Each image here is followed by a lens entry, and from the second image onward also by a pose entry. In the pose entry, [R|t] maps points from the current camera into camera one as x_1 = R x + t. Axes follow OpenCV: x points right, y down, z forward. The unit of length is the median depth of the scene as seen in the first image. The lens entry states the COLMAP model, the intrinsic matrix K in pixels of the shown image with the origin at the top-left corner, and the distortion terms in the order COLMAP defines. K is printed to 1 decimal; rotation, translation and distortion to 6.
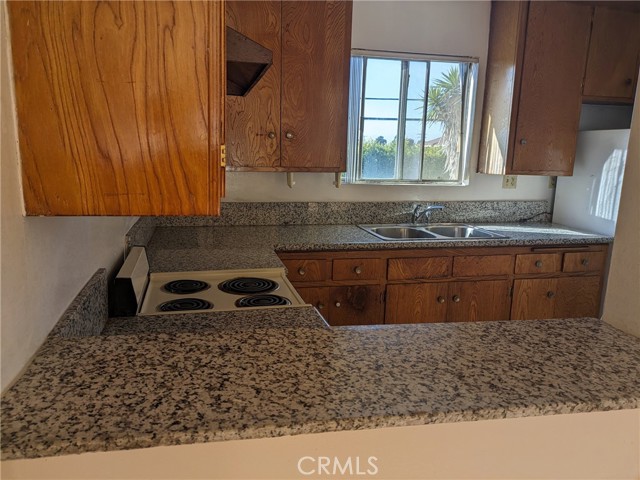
lens RADIAL K [[477.1, 0, 306.9], [0, 477.1, 241.7], [0, 0, 1]] dist [0.041865, -0.008267]
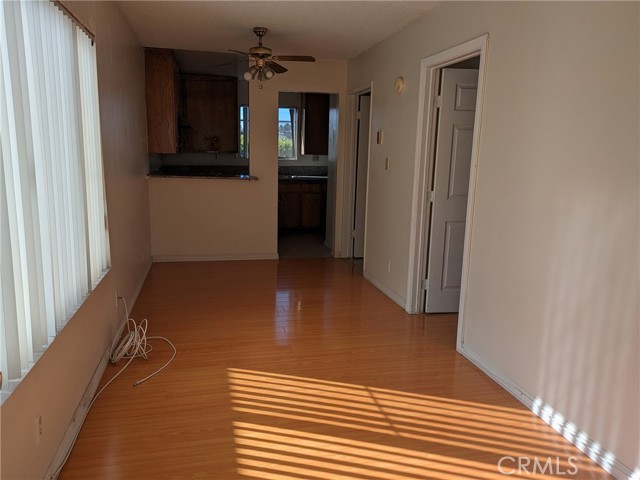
lens RADIAL K [[477.1, 0, 306.9], [0, 477.1, 241.7], [0, 0, 1]] dist [0.041865, -0.008267]
pose [[0.999632, 0.003129, -0.026946, 0.489648], [-0.002898, 0.999959, 0.008602, 0.296093], [0.026972, -0.008520, 0.999600, -1.507418]]
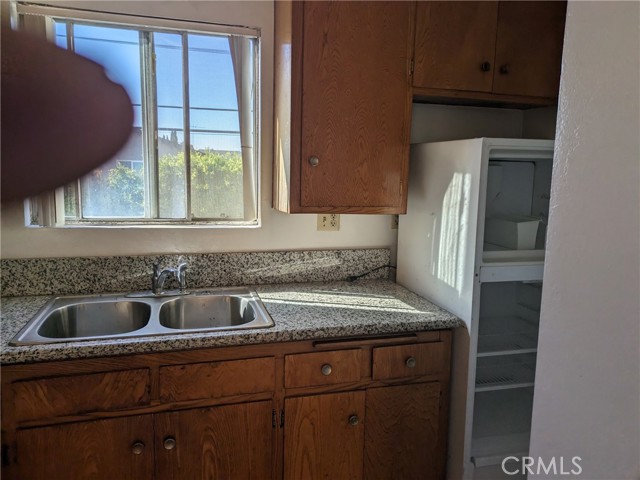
lens RADIAL K [[477.1, 0, 306.9], [0, 477.1, 241.7], [0, 0, 1]] dist [0.041865, -0.008267]
pose [[0.998918, -0.010787, 0.045229, 0.401210], [0.012490, 0.999217, -0.037533, -0.079312], [-0.044789, 0.038057, 0.998271, 0.390516]]
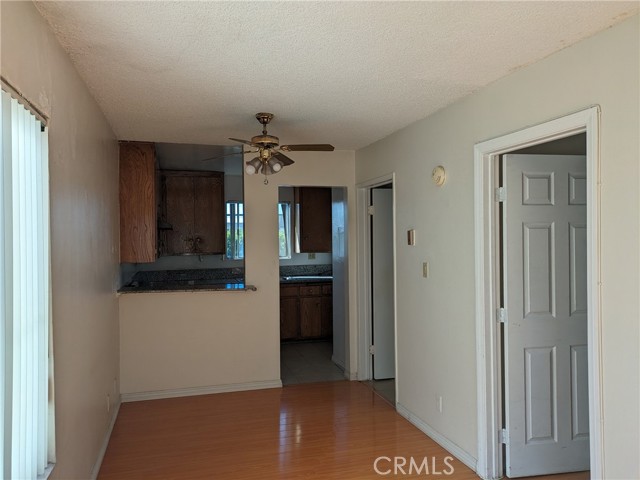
lens RADIAL K [[477.1, 0, 306.9], [0, 477.1, 241.7], [0, 0, 1]] dist [0.041865, -0.008267]
pose [[0.998898, -0.034067, 0.032287, 0.370149], [0.039134, 0.984284, -0.172200, 0.192066], [-0.025914, 0.173274, 0.984533, -1.192569]]
